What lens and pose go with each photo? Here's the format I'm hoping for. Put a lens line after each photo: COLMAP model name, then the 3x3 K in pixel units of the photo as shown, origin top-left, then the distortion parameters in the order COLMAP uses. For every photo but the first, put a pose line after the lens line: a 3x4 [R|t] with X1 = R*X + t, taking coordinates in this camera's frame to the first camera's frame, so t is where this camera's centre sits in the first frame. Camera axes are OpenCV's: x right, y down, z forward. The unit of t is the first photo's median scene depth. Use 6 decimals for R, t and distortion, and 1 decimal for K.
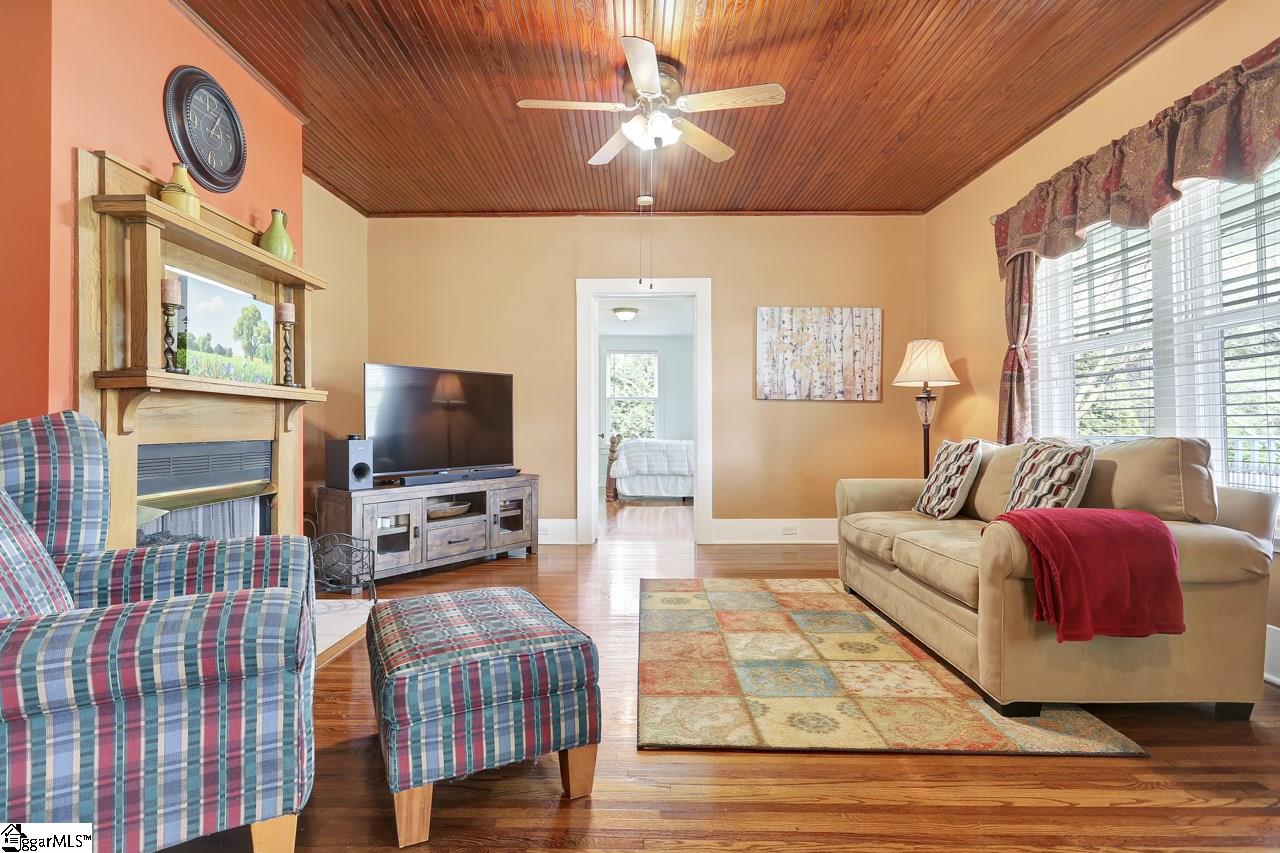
lens RADIAL K [[637.1, 0, 640.0], [0, 637.1, 426.5], [0, 0, 1]] dist [-0.012653, 0.001292]
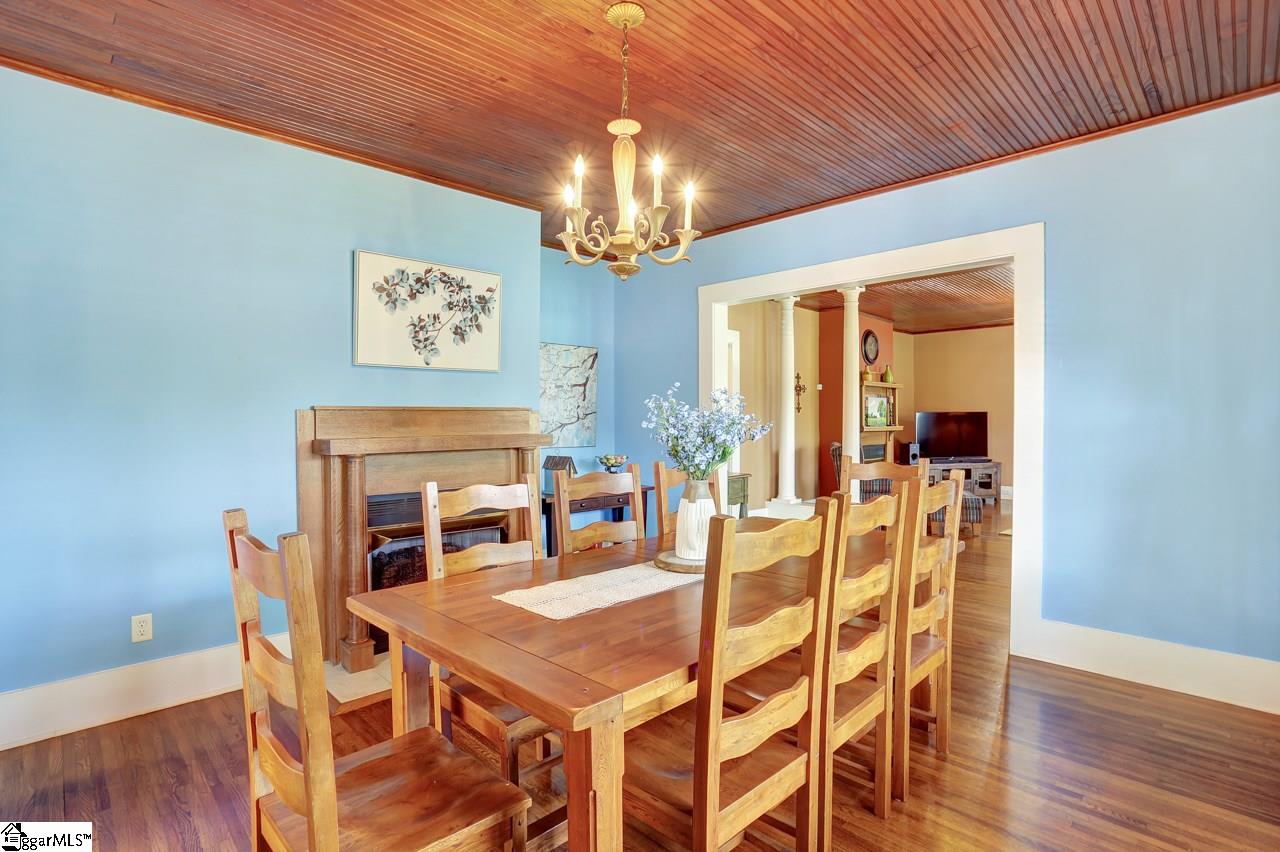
lens RADIAL K [[626.1, 0, 640.0], [0, 626.1, 426.0], [0, 0, 1]] dist [-0.025349, -0.000009]
pose [[0.711365, 0.009190, -0.702763, 0.606007], [0.001278, 0.999896, 0.014370, -0.100623], [0.702822, -0.011120, 0.711279, -1.764838]]
